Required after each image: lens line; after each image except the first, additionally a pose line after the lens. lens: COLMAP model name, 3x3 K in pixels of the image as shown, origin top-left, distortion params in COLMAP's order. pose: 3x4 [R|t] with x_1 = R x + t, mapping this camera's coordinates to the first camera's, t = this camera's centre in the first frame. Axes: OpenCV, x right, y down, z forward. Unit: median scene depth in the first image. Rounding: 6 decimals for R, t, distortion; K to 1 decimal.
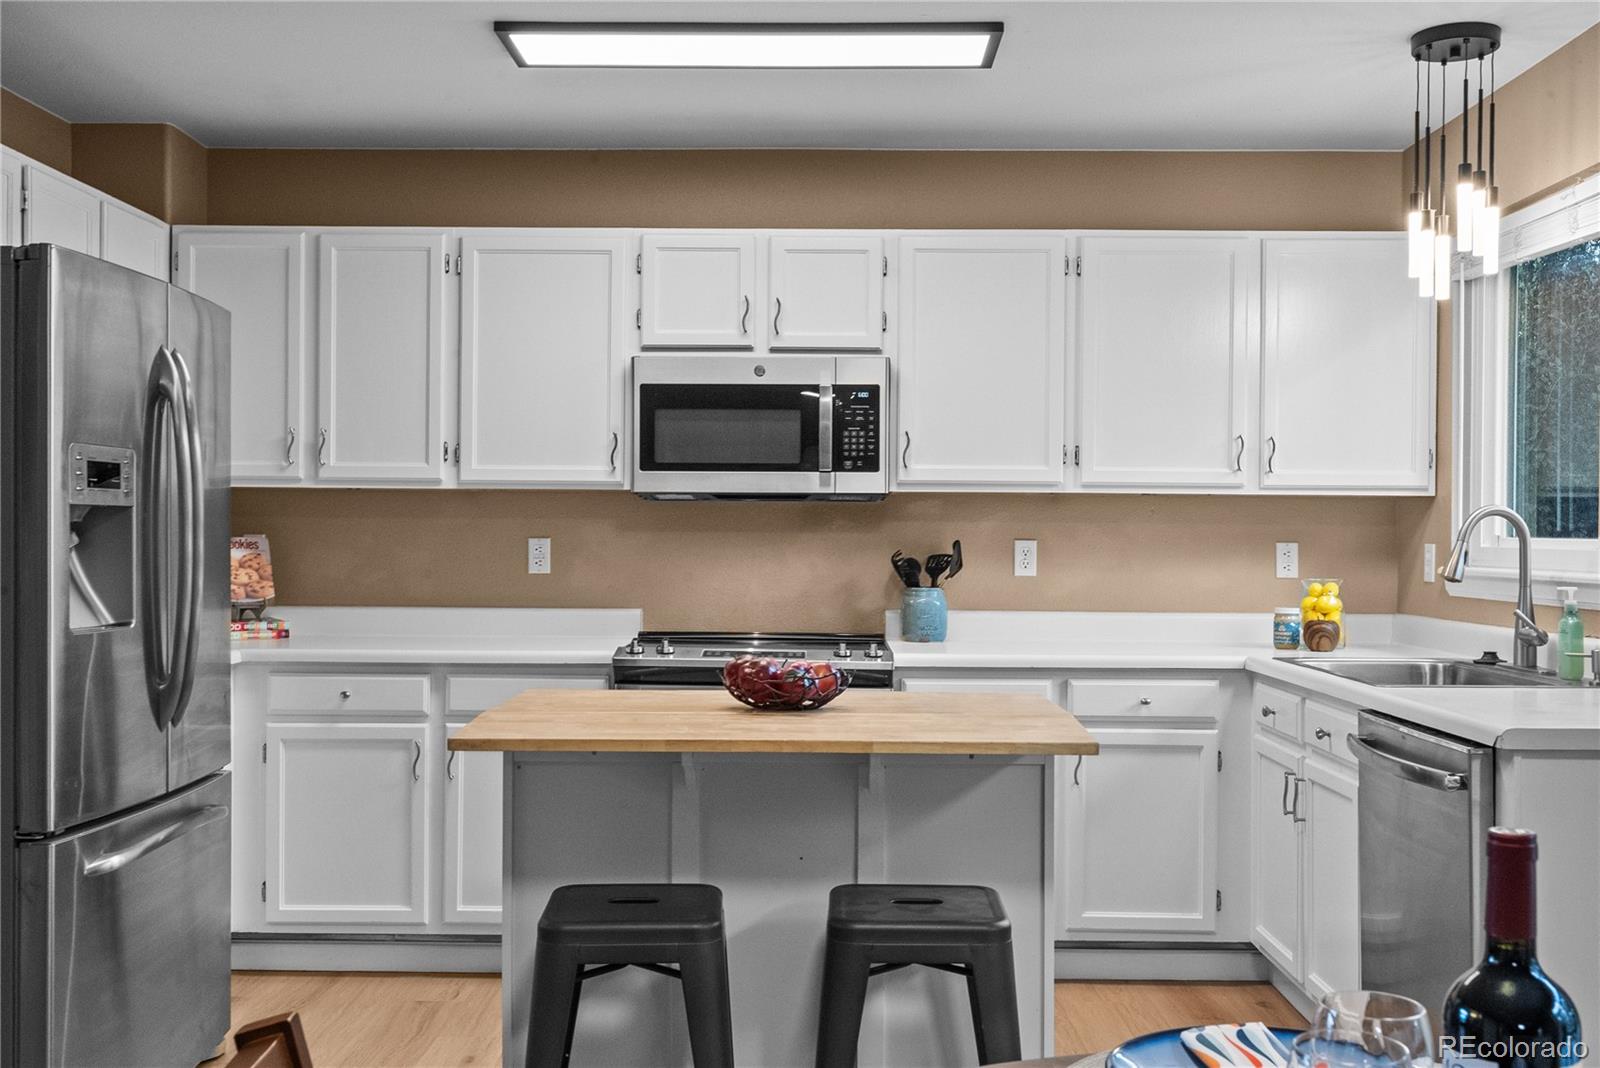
lens RADIAL K [[1595.5, 0, 813.4], [0, 1595.5, 542.3], [0, 0, 1]] dist [0.000940, 0.000000]
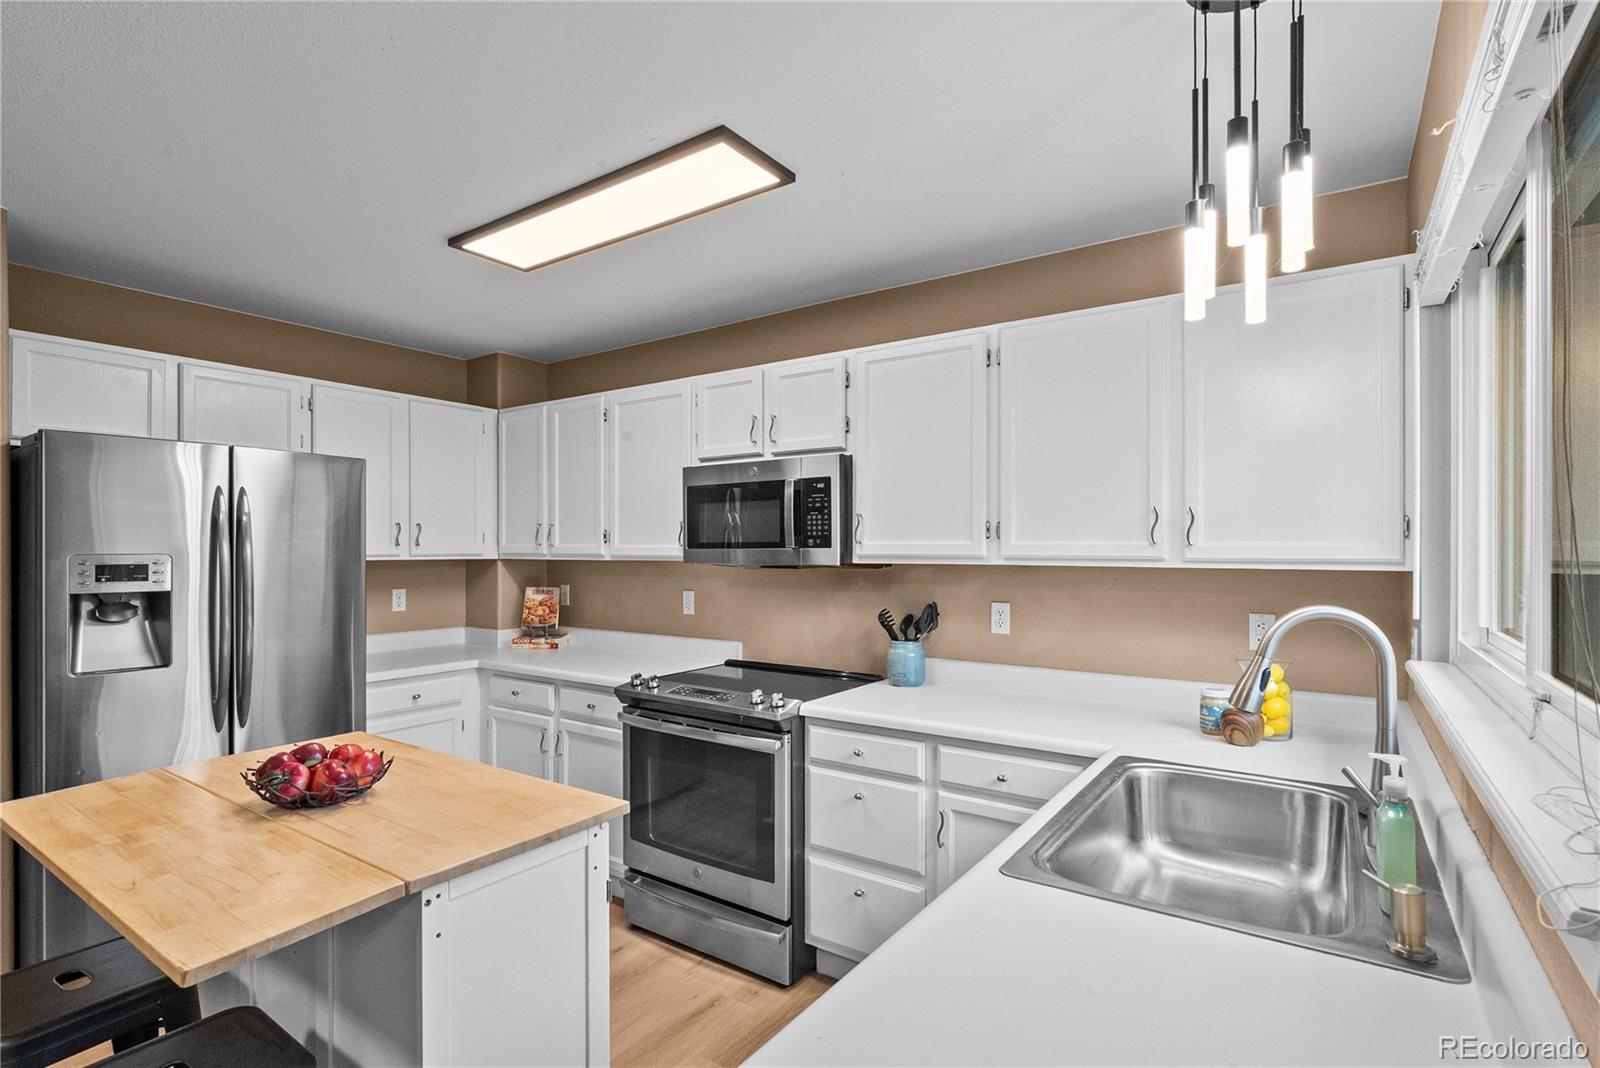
lens RADIAL K [[769.9, 0, 815.0], [0, 769.9, 547.8], [0, 0, 1]] dist [0.000437, 0.000104]
pose [[0.833188, -0.007523, -0.552939, 0.352842], [0.000956, 0.999926, -0.012163, -0.036662], [0.552989, 0.009605, 0.833133, 0.495932]]
